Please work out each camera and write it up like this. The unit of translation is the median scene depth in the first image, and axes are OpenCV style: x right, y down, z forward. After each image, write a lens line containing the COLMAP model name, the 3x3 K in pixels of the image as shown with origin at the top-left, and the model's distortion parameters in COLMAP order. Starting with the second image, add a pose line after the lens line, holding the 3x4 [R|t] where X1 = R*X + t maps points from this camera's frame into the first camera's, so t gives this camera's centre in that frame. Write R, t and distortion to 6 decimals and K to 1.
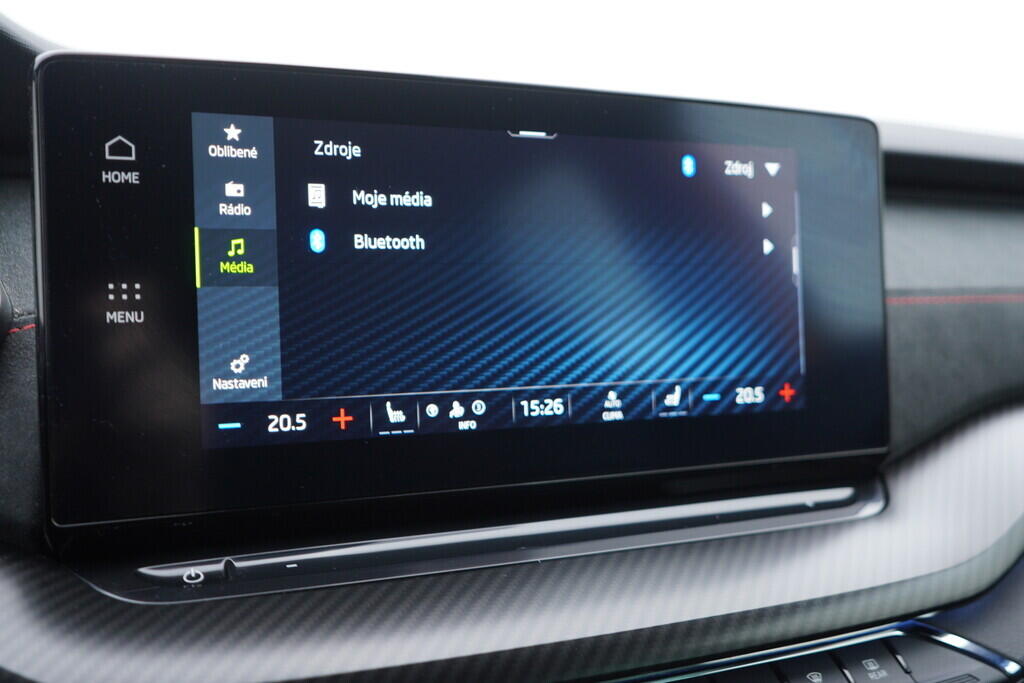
lens RADIAL K [[1058.2, 0, 512.0], [0, 1058.2, 341.5], [0, 0, 1]] dist [-0.009535, 0.020872]
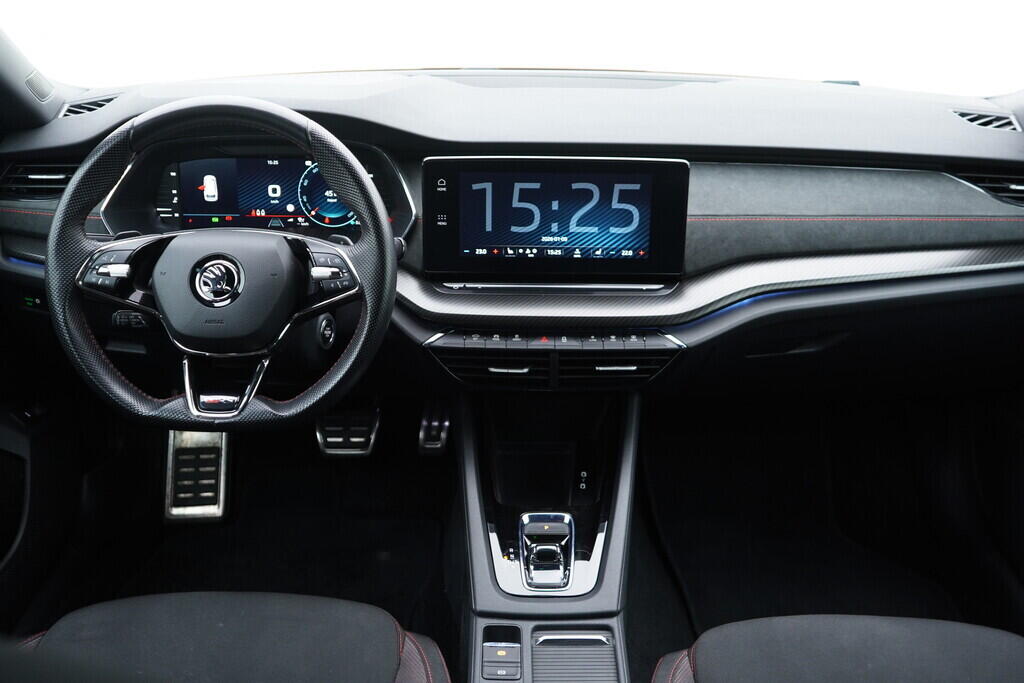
lens RADIAL K [[1063.1, 0, 512.0], [0, 1063.1, 341.5], [0, 0, 1]] dist [-0.002582, 0.001147]
pose [[0.910378, 0.165178, -0.379380, 1.396151], [-0.038296, 0.946567, 0.320227, -0.846255], [0.412002, -0.276999, 0.868059, -2.379480]]
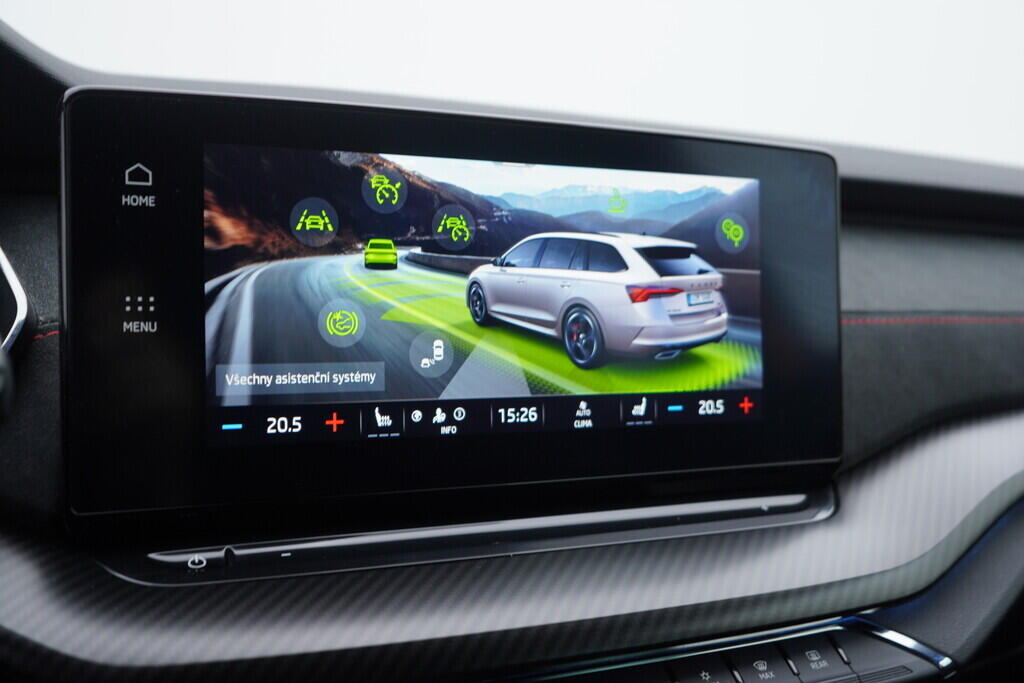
lens RADIAL K [[1058.2, 0, 512.0], [0, 1058.2, 341.5], [0, 0, 1]] dist [-0.009535, 0.020872]
pose [[0.999812, 0.019168, 0.003078, 0.019106], [-0.019157, 0.999811, -0.003306, -0.010692], [-0.003141, 0.003246, 0.999990, -0.100736]]
